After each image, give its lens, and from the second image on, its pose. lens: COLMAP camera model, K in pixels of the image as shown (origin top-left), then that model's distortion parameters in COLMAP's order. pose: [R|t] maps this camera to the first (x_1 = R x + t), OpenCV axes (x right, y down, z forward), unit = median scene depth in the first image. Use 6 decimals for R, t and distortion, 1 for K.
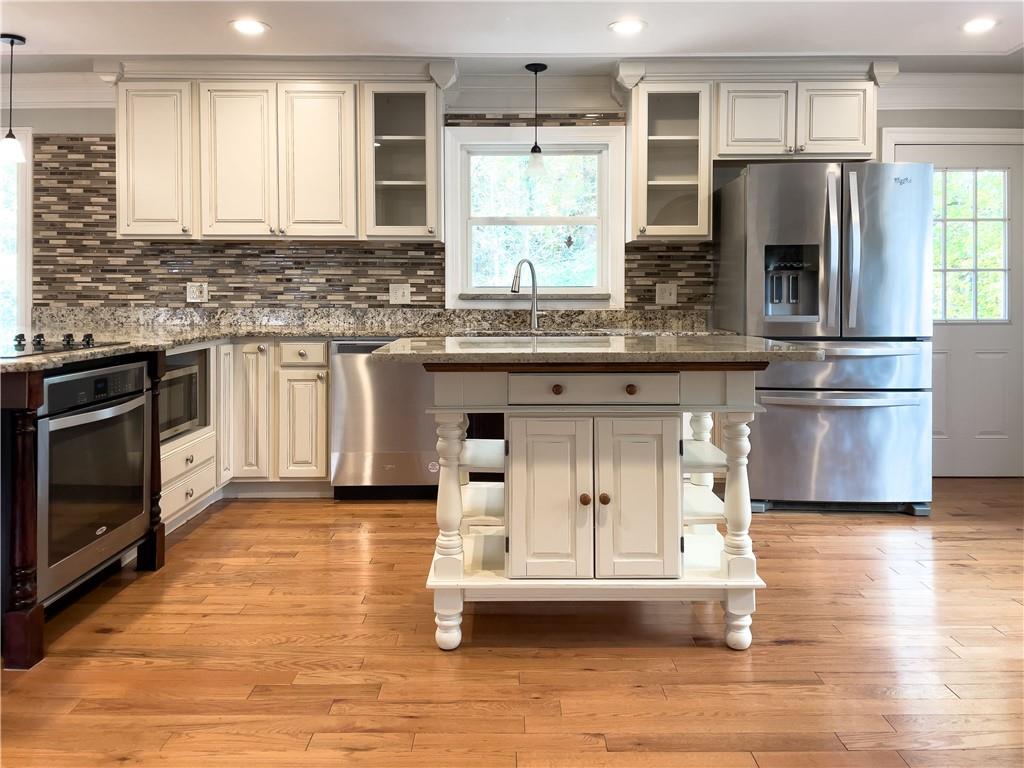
lens RADIAL K [[811.9, 0, 511.5], [0, 811.9, 321.1], [0, 0, 1]] dist [0.026997, -0.009615]
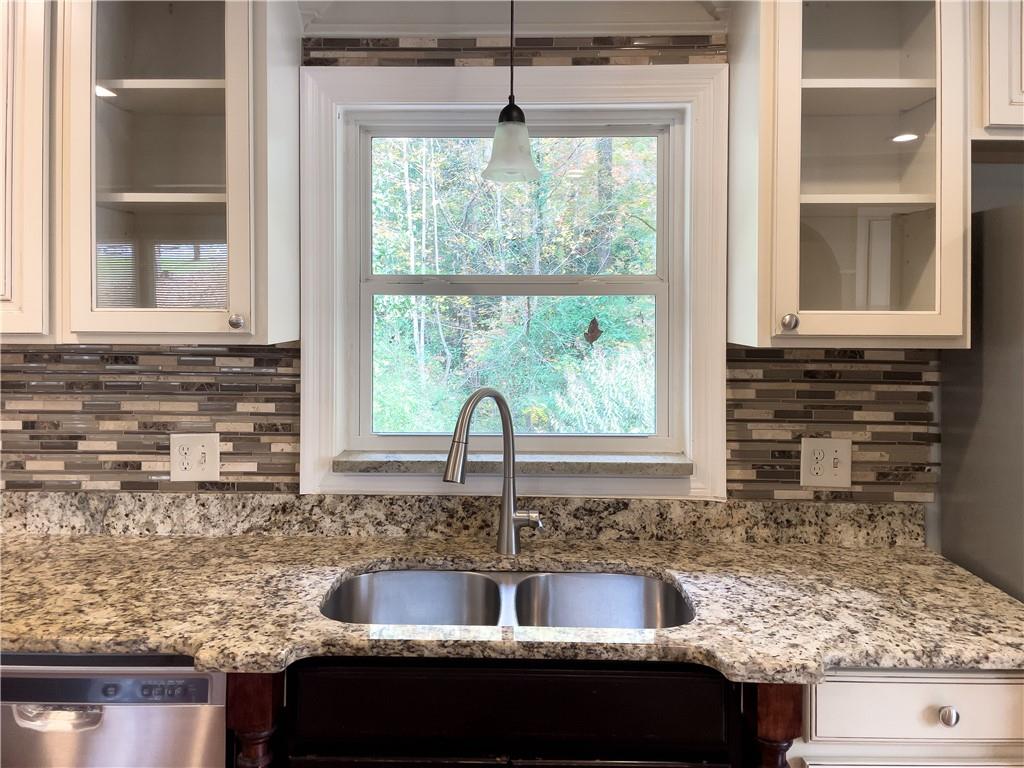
lens RADIAL K [[808.7, 0, 513.1], [0, 808.7, 311.8], [0, 0, 1]] dist [-0.003045, -0.004359]
pose [[0.999897, 0.003715, -0.013899, 0.035088], [-0.004141, 0.999517, -0.030785, -0.098485], [0.013778, 0.030839, 0.999429, 0.583730]]
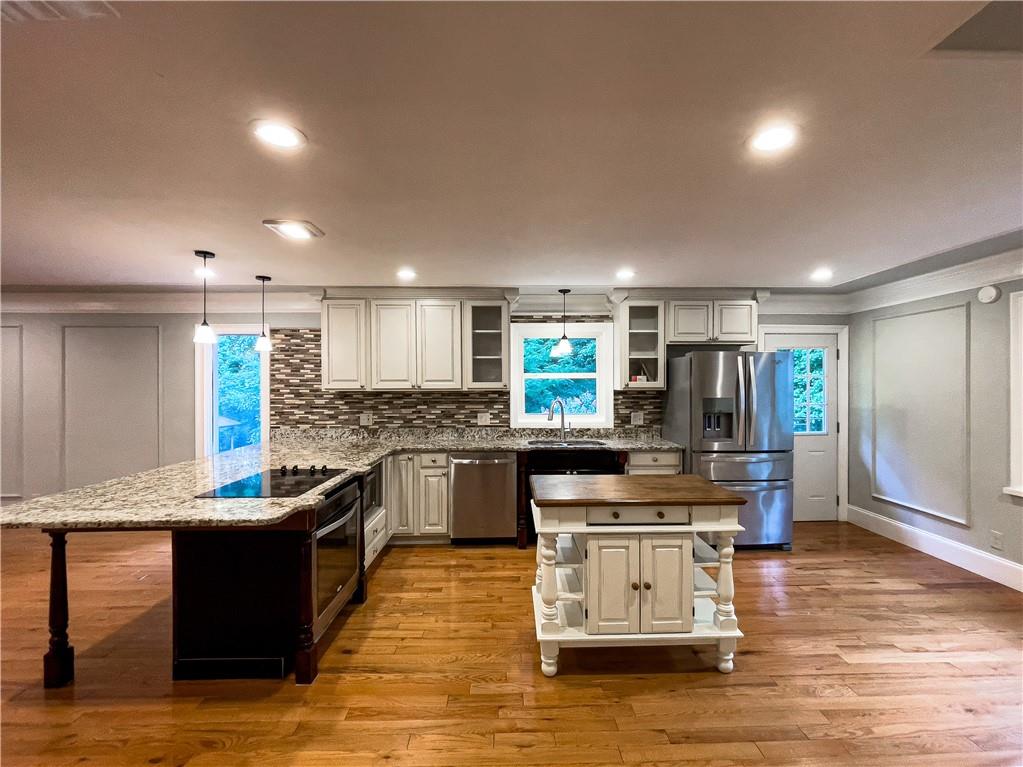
lens RADIAL K [[463.6, 0, 519.8], [0, 463.6, 392.5], [0, 0, 1]] dist [-0.000002, -0.000271]
pose [[0.999586, -0.004740, 0.028388, -0.089664], [0.005066, 0.999922, -0.011409, -0.079589], [-0.028332, 0.011548, 0.999532, 0.014305]]
